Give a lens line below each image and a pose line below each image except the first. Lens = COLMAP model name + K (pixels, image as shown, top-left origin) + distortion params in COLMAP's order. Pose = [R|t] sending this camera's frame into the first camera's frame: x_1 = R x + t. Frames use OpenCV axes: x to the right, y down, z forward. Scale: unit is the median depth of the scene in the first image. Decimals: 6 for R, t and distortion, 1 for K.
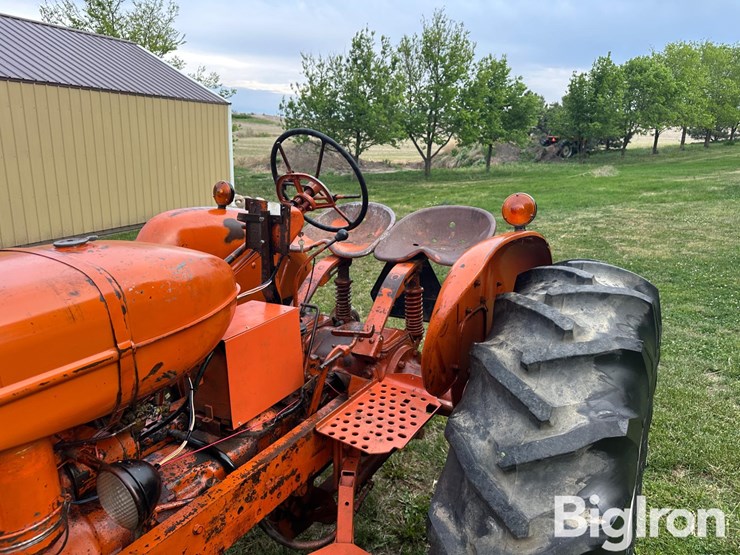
lens RADIAL K [[515.6, 0, 370.0], [0, 515.6, 273.2], [0, 0, 1]] dist [0.088174, -0.110792]
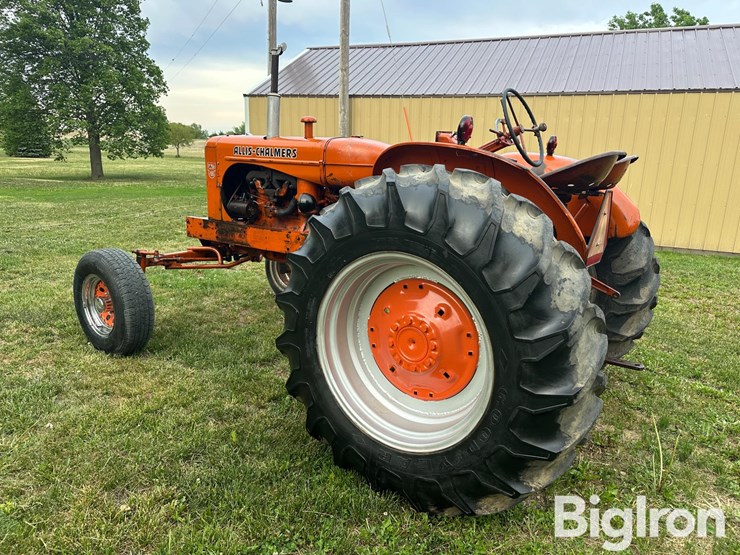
lens RADIAL K [[507.4, 0, 371.9], [0, 507.4, 296.6], [0, 0, 1]] dist [0.062467, 0.000176]
pose [[-0.049281, 0.257356, -0.965059, 1.686837], [-0.283408, 0.922915, 0.260590, -0.000188], [0.957732, 0.286348, 0.027454, 0.882378]]
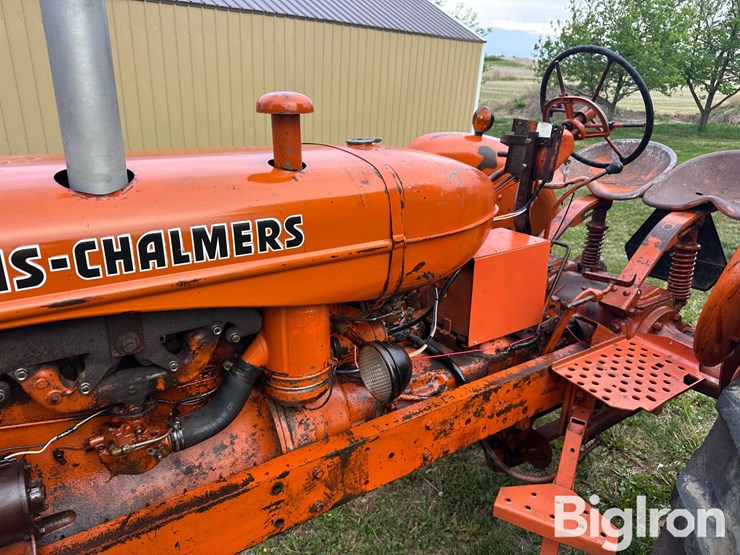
lens RADIAL K [[520.9, 0, 373.7], [0, 520.9, 271.2], [0, 0, 1]] dist [0.039338, -0.047780]
pose [[0.907084, 0.168581, -0.385719, -0.055793], [-0.132439, 0.984065, 0.118642, 0.051660], [0.399573, -0.056534, 0.914956, 0.000703]]
